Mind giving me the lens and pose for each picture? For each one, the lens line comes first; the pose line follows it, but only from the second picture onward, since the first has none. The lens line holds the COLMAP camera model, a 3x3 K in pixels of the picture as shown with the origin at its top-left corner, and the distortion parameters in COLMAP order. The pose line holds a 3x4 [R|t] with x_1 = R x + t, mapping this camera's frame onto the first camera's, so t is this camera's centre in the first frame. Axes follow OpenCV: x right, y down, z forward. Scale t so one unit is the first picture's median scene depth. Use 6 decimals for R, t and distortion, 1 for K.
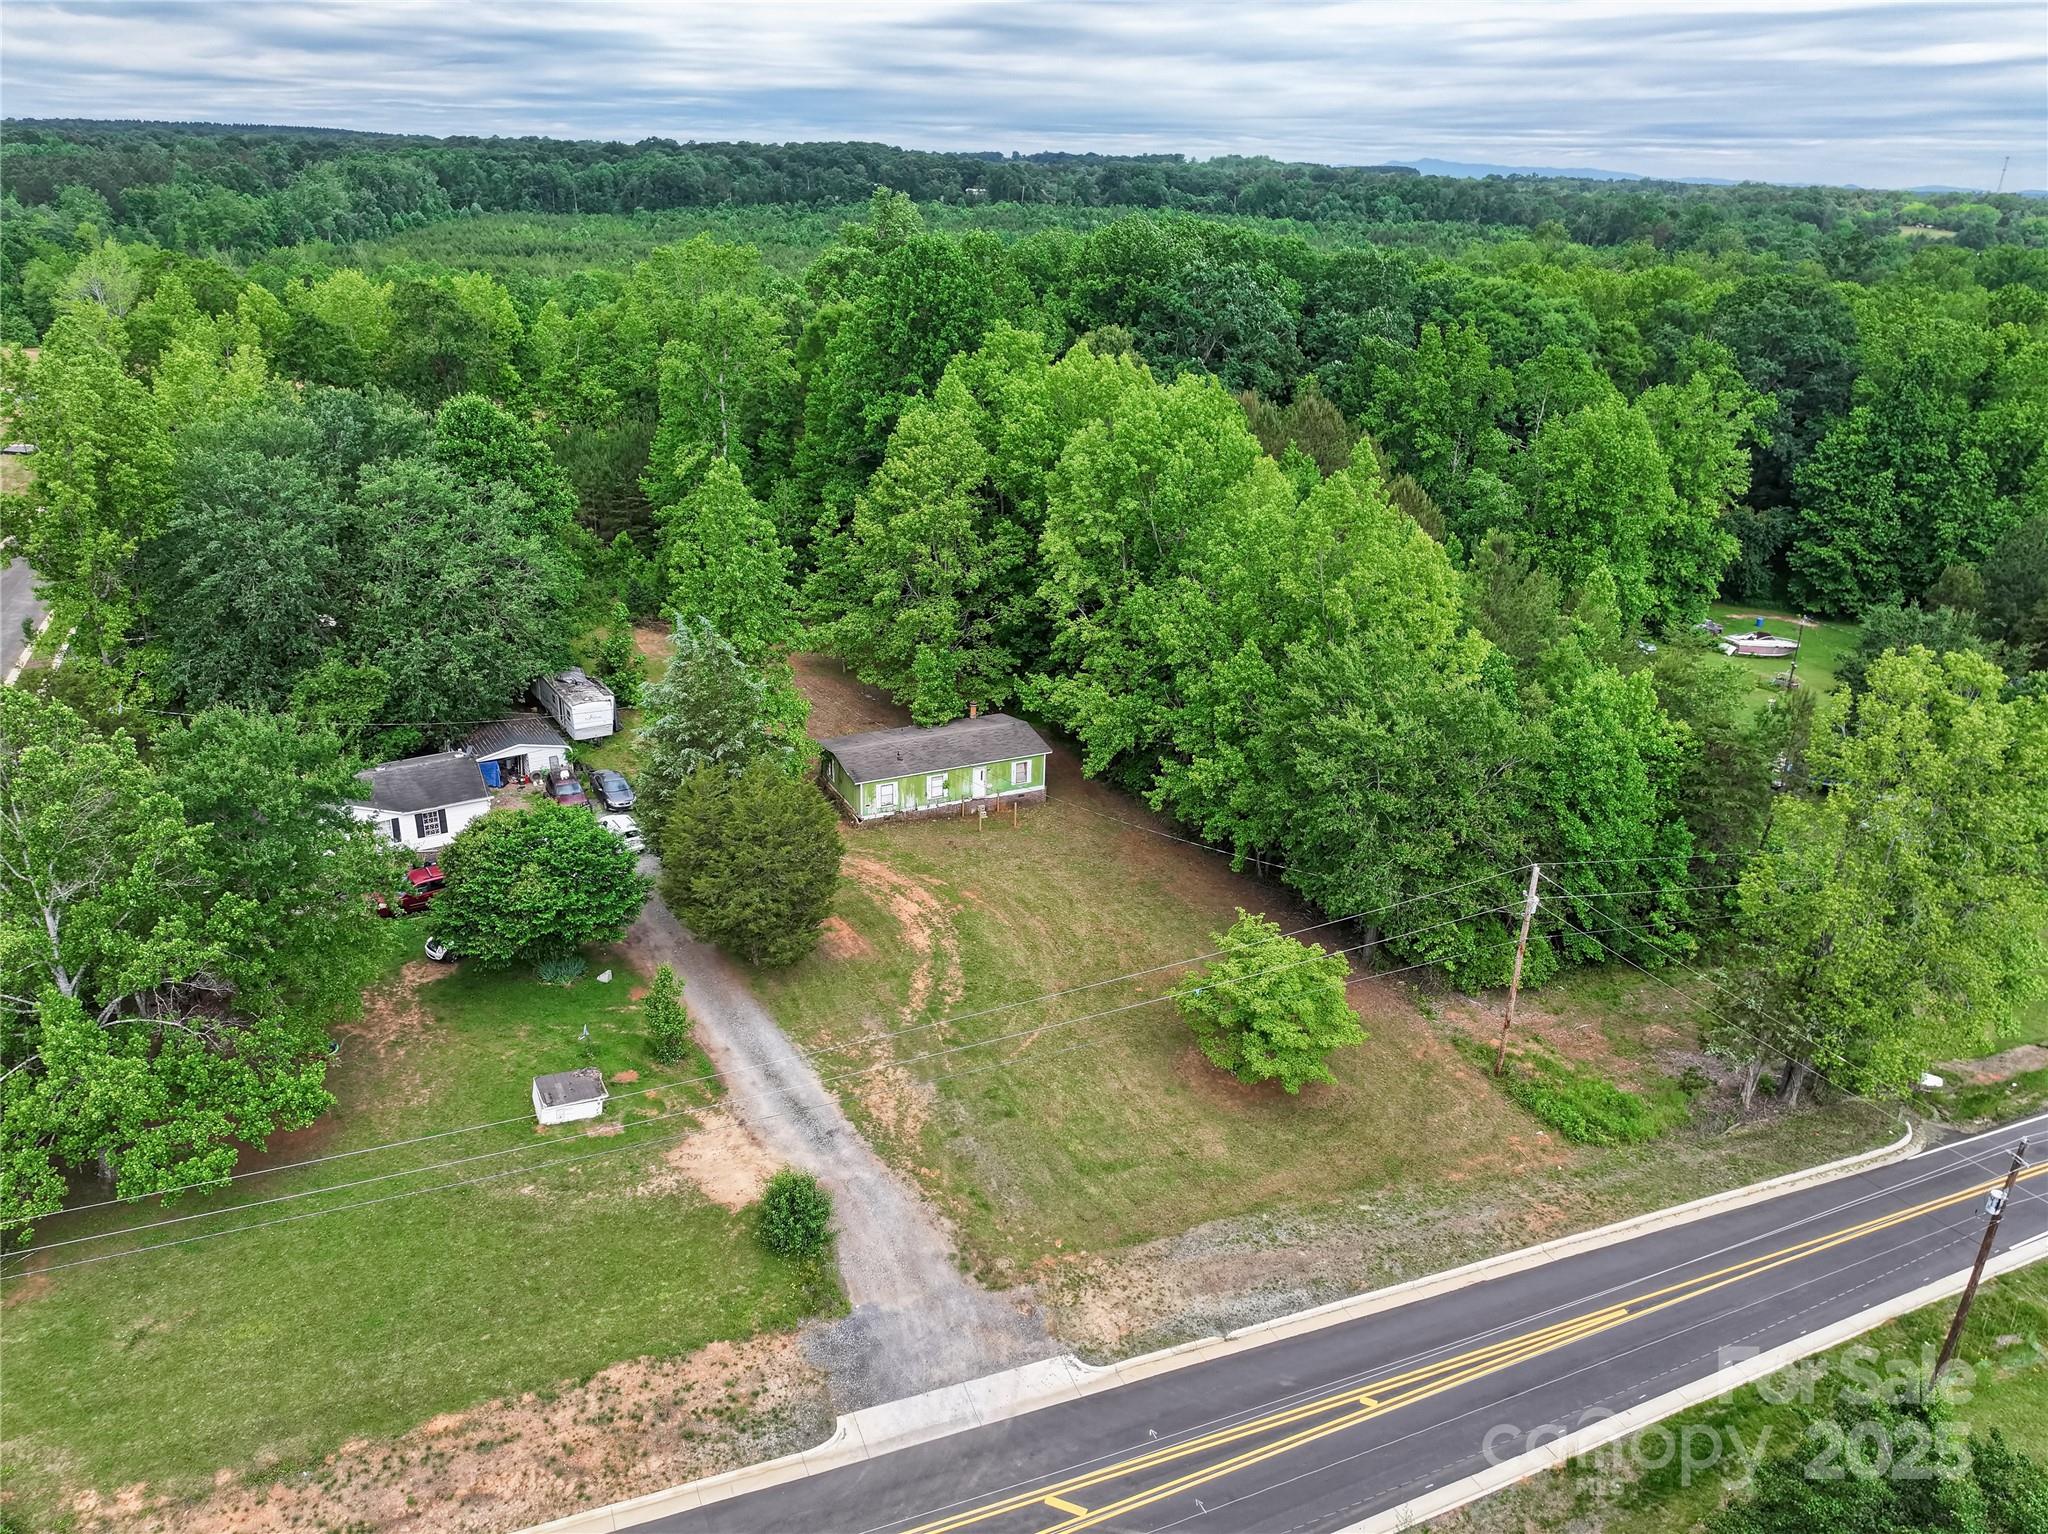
lens RADIAL K [[1429.1, 0, 1024.0], [0, 1429.1, 767.0], [0, 0, 1]] dist [-0.002753, 0.021818]
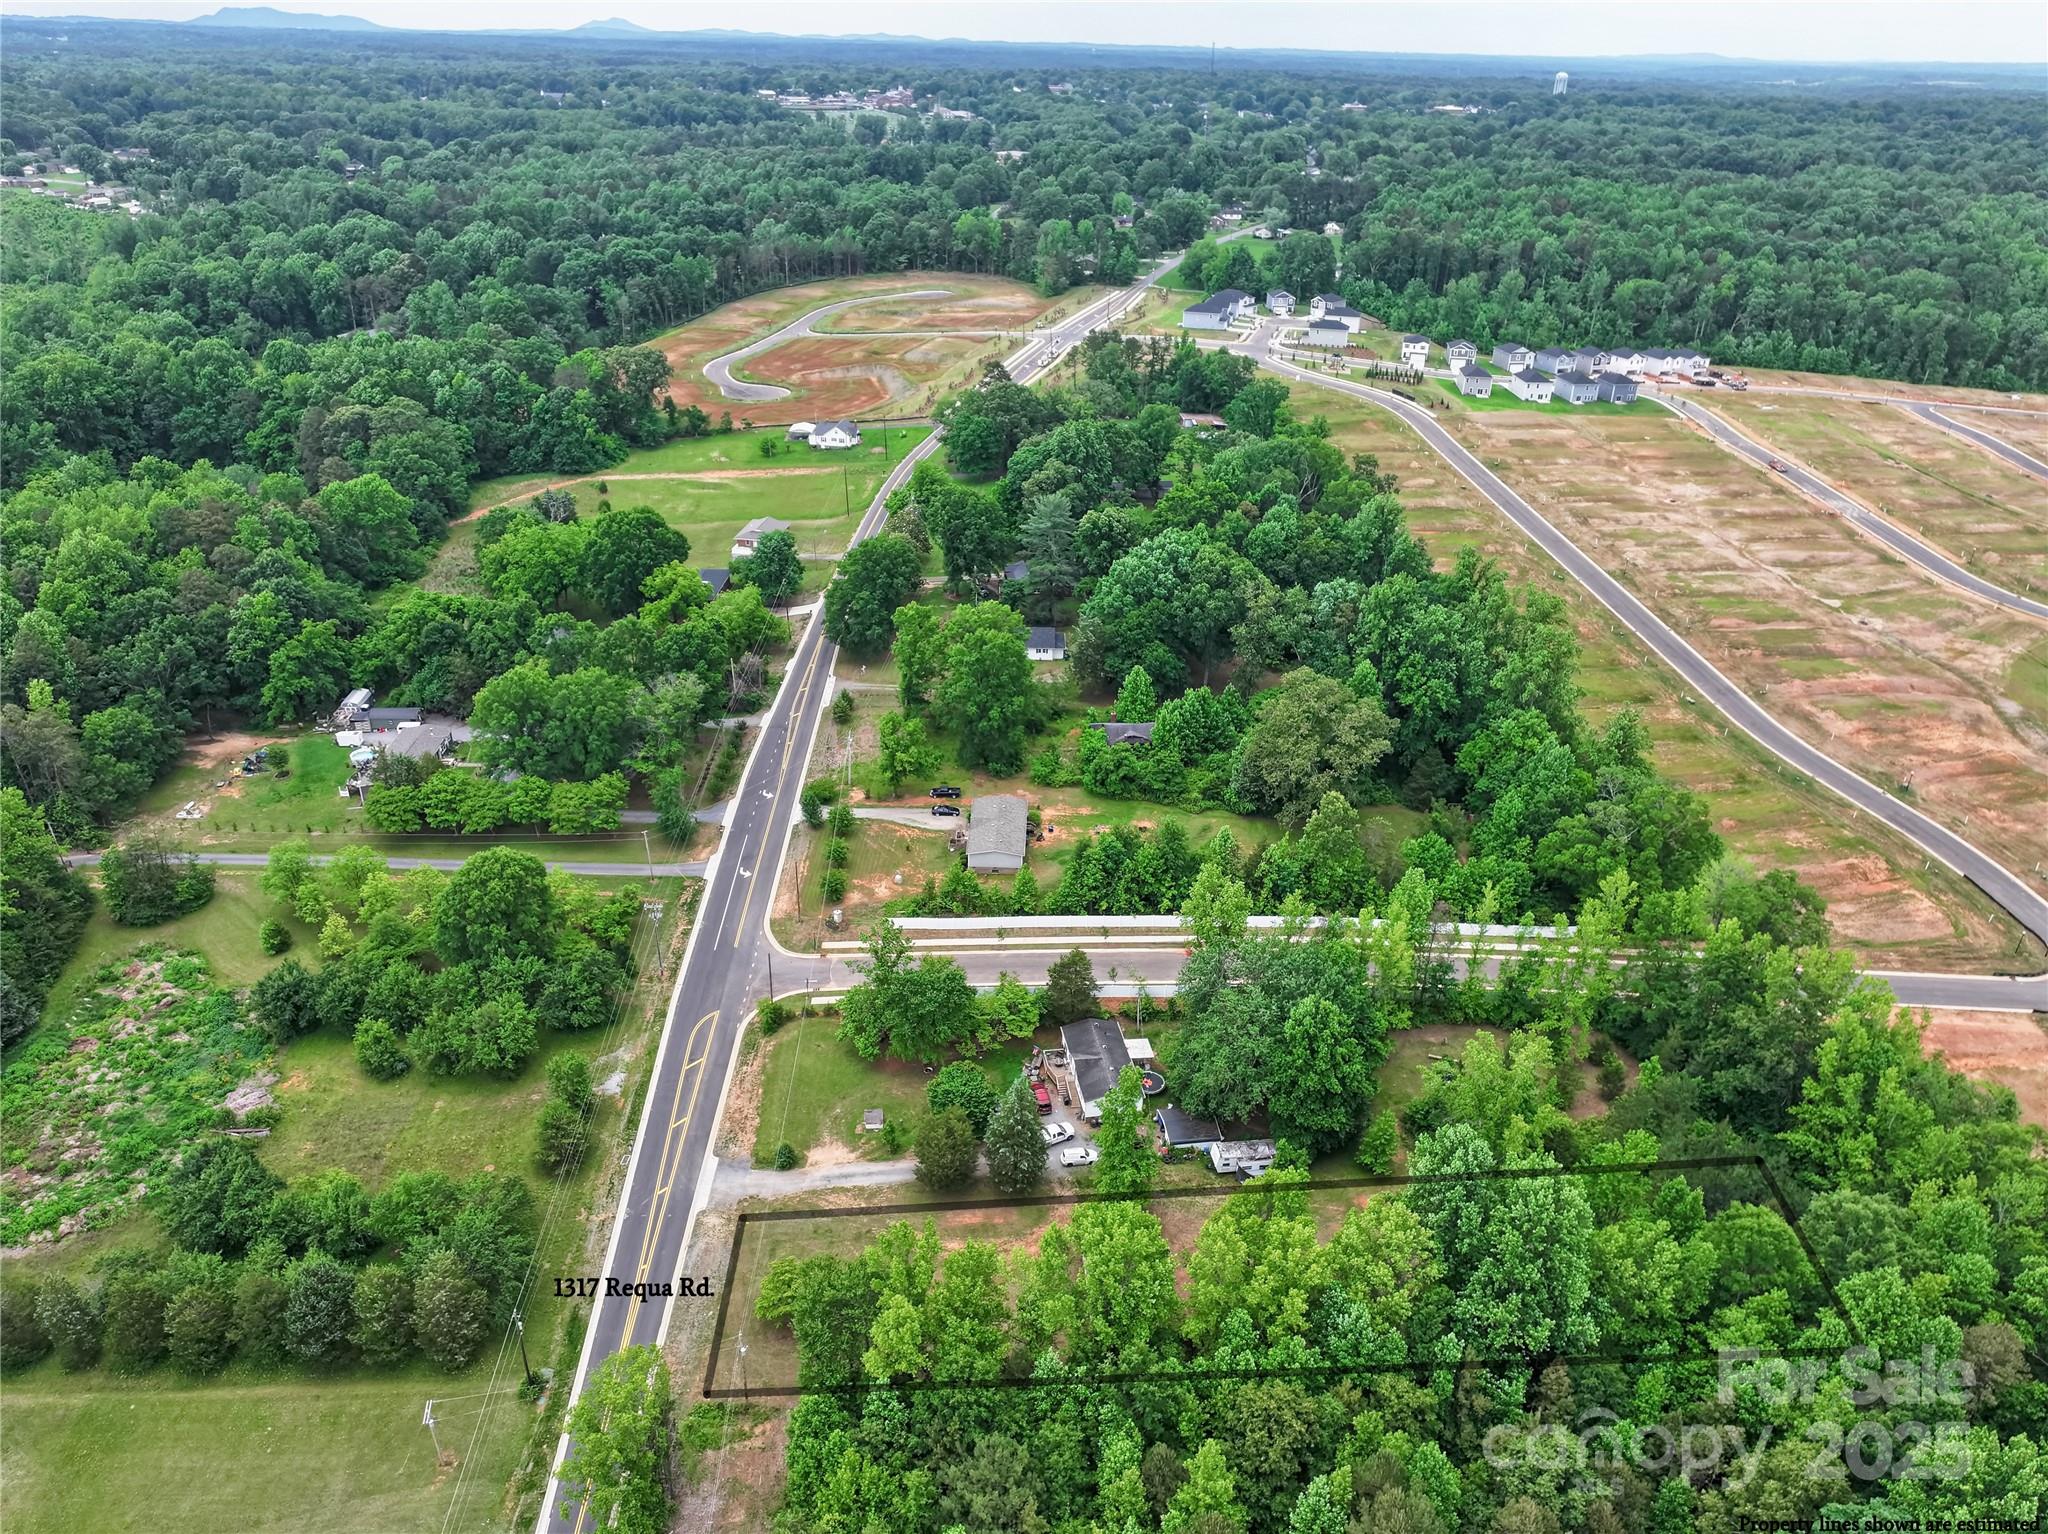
lens RADIAL K [[1429.1, 0, 1024.0], [0, 1429.1, 767.0], [0, 0, 1]] dist [-0.002753, 0.021818]
pose [[-0.390084, 0.380530, -0.838470, 2.087463], [-0.374078, 0.766581, 0.521937, -2.342807], [0.841368, 0.517253, -0.156684, 1.544375]]
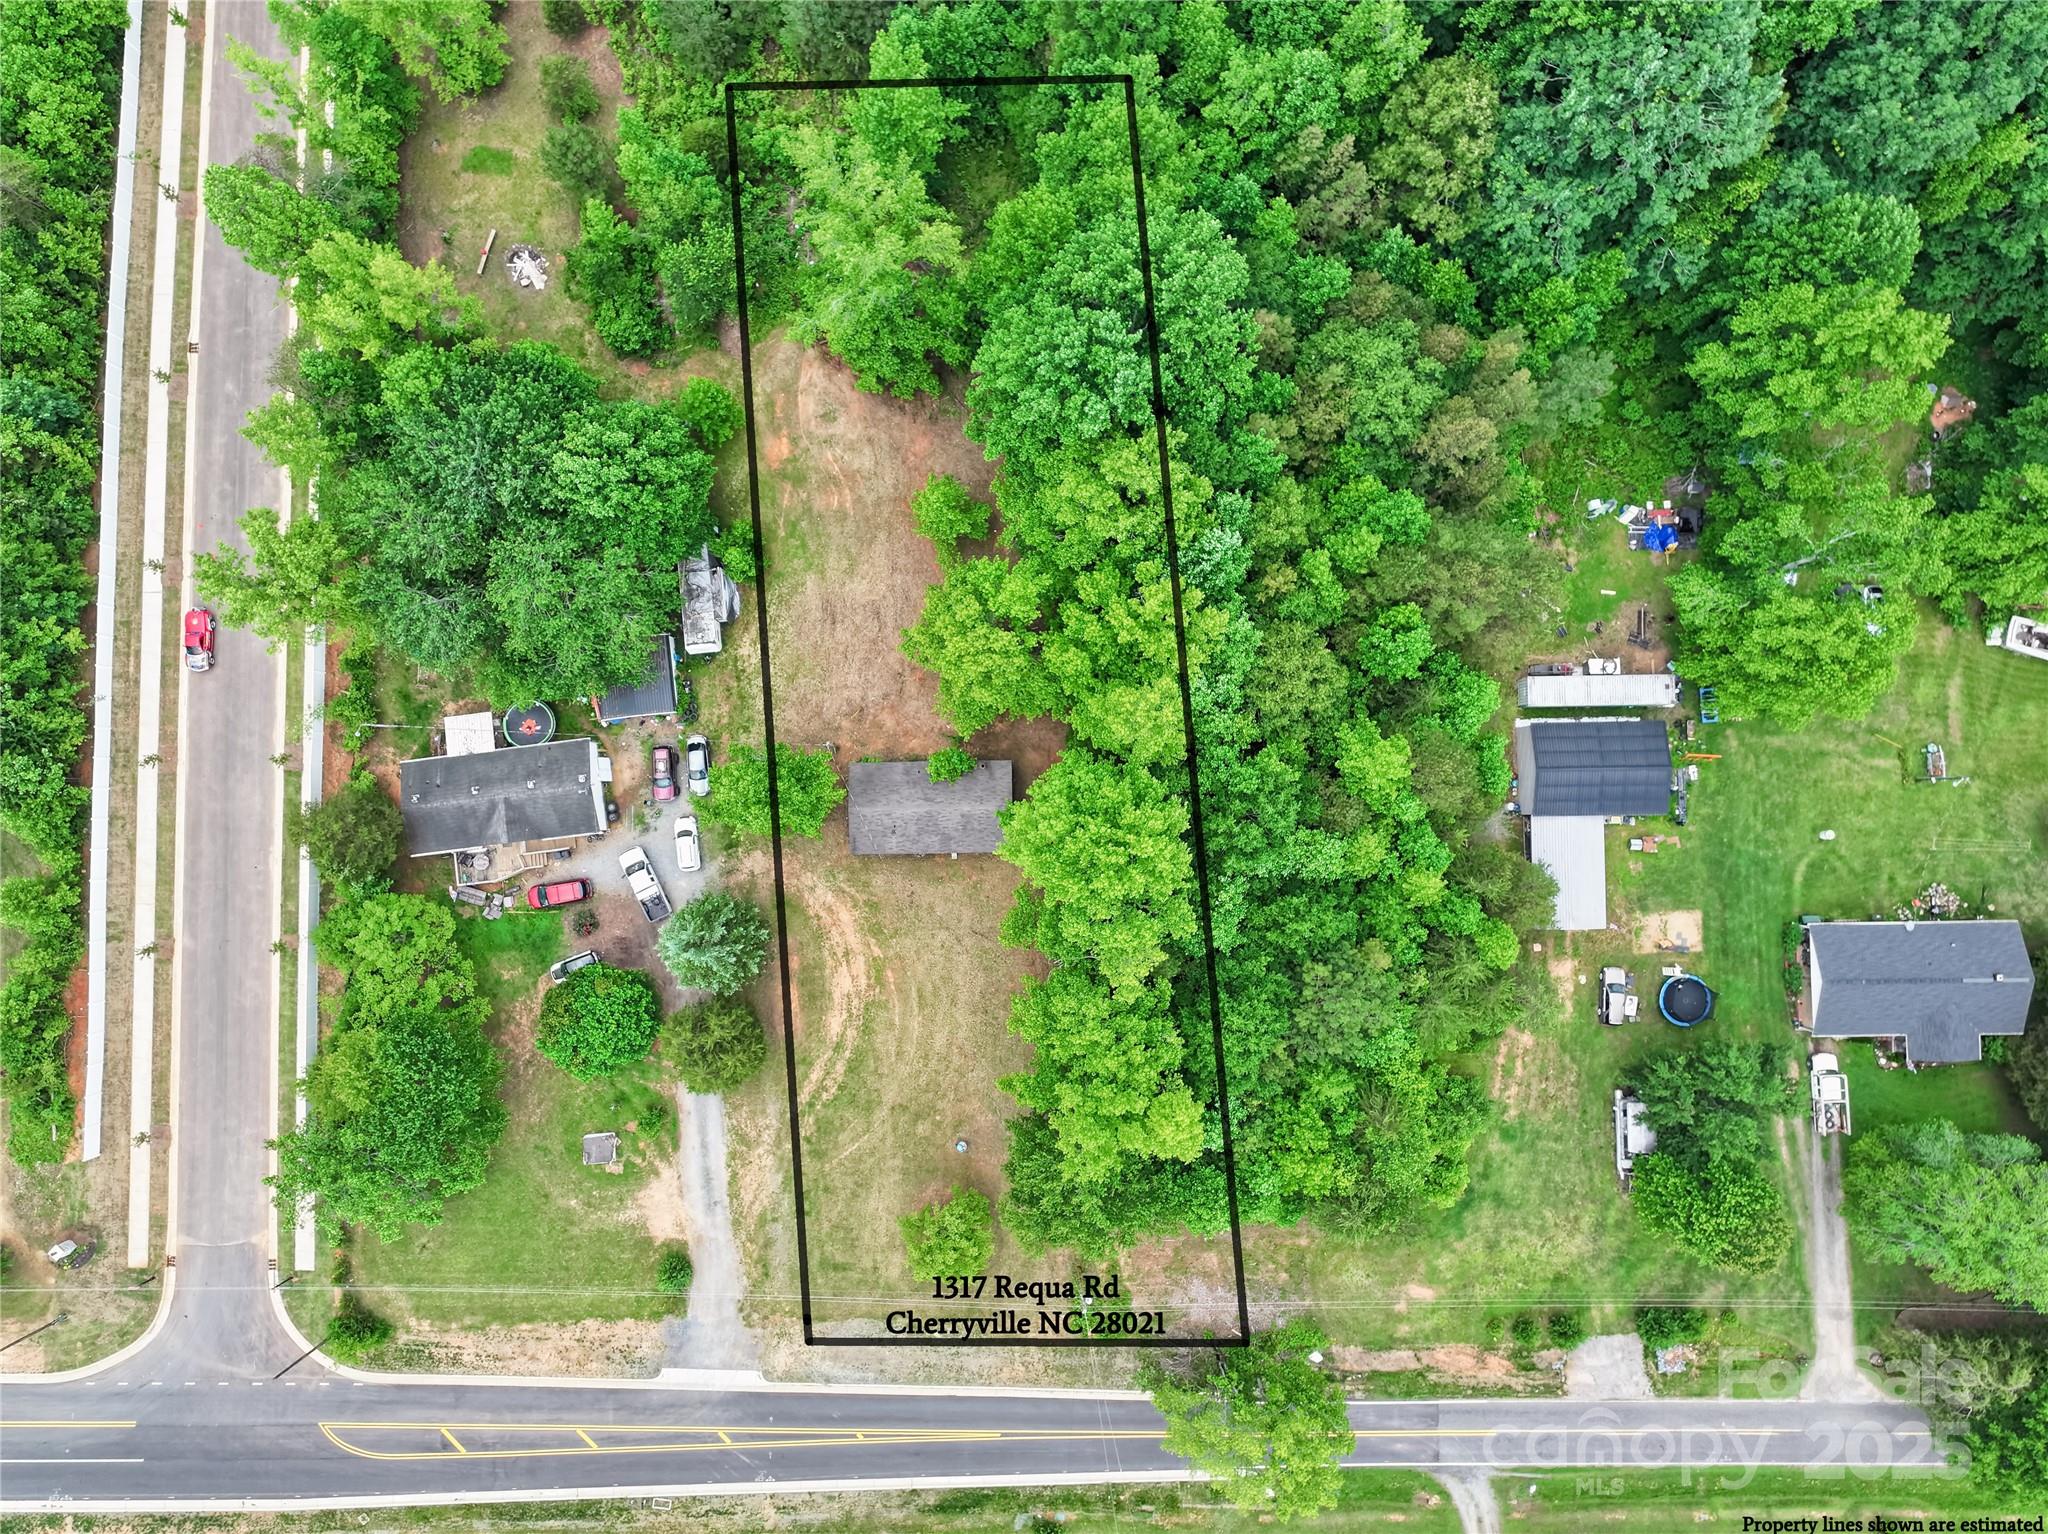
lens RADIAL K [[1429.1, 0, 1024.0], [0, 1429.1, 767.0], [0, 0, 1]] dist [-0.002753, 0.021818]
pose [[0.901278, 0.430562, -0.048118, 0.105579], [-0.132711, 0.380097, 0.915376, -2.185066], [0.412415, -0.818623, 0.399713, 0.997637]]
